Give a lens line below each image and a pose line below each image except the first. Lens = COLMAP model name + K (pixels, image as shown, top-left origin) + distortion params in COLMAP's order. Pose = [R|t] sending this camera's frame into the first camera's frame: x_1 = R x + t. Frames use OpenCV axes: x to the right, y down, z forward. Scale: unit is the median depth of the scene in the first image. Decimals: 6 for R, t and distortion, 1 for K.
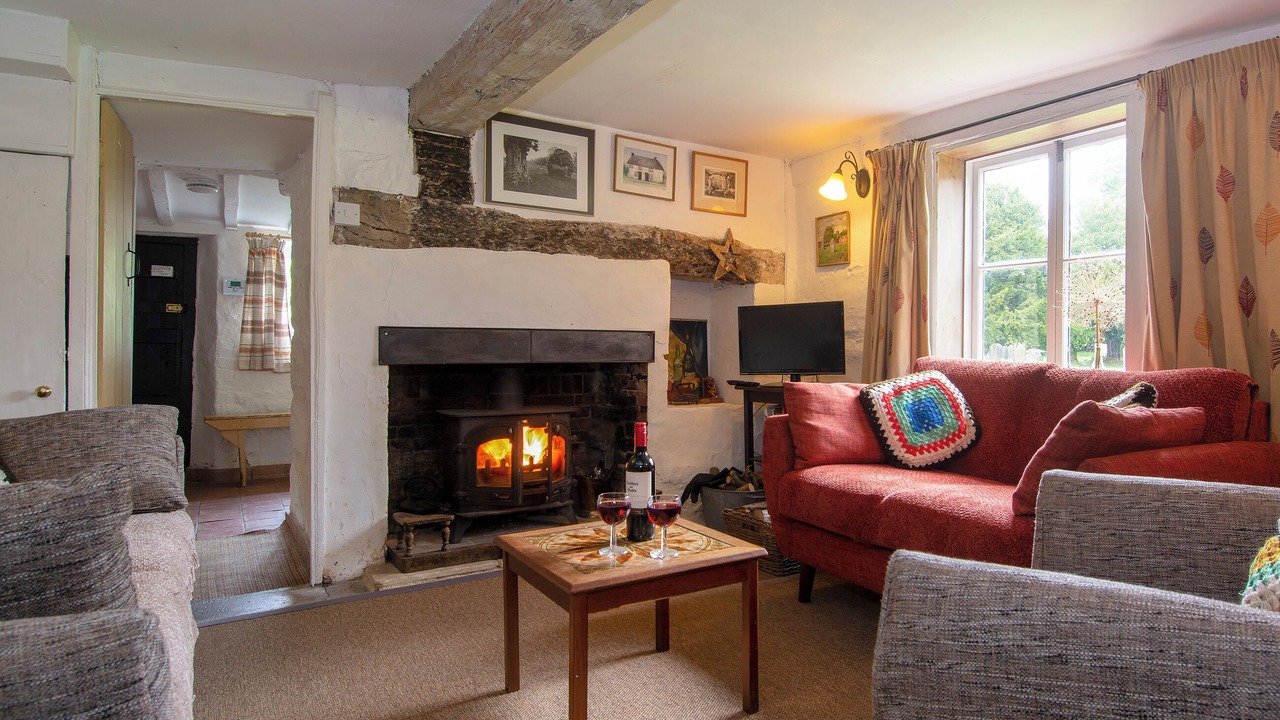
lens RADIAL K [[702.7, 0, 640.0], [0, 702.7, 360.0], [0, 0, 1]] dist [0.003540, 0.000226]
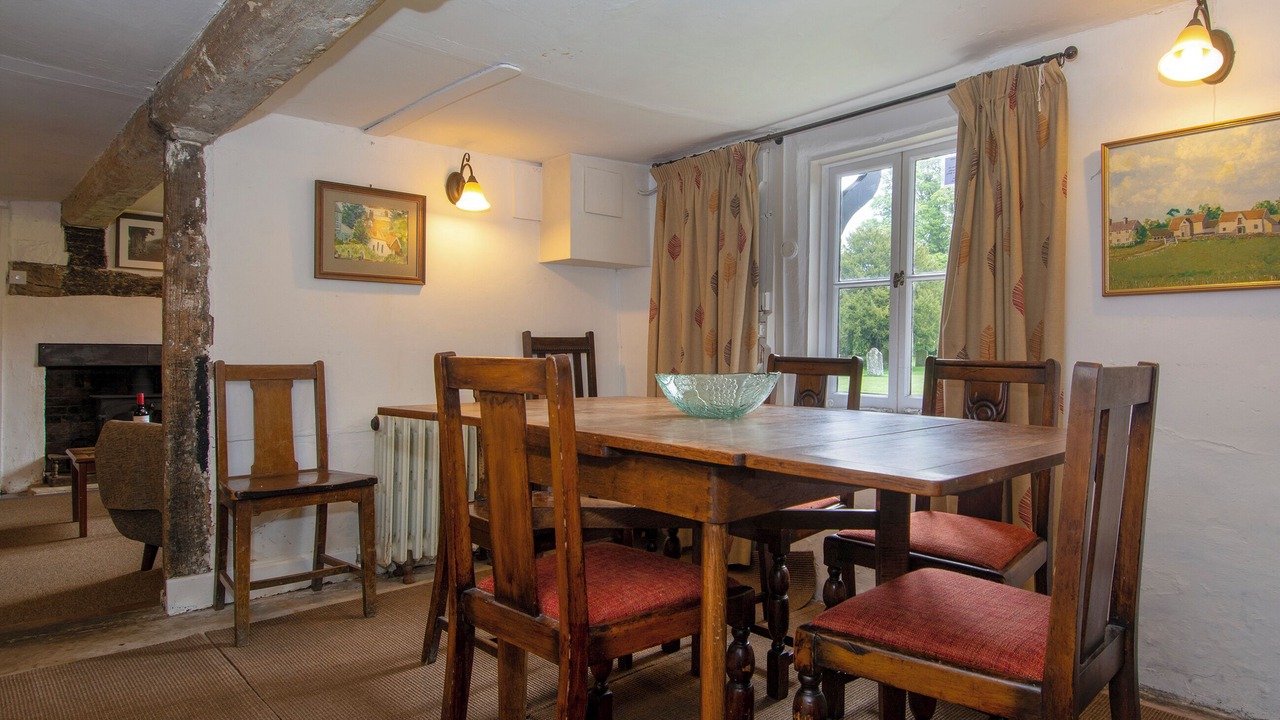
lens RADIAL K [[759.1, 0, 640.0], [0, 759.1, 360.0], [0, 0, 1]] dist [-0.035051, -0.001623]
pose [[0.984112, 0.003356, 0.177515, 0.707482], [-0.002496, 0.999984, -0.005066, -0.002157], [-0.177529, 0.004542, 0.984105, -0.970823]]
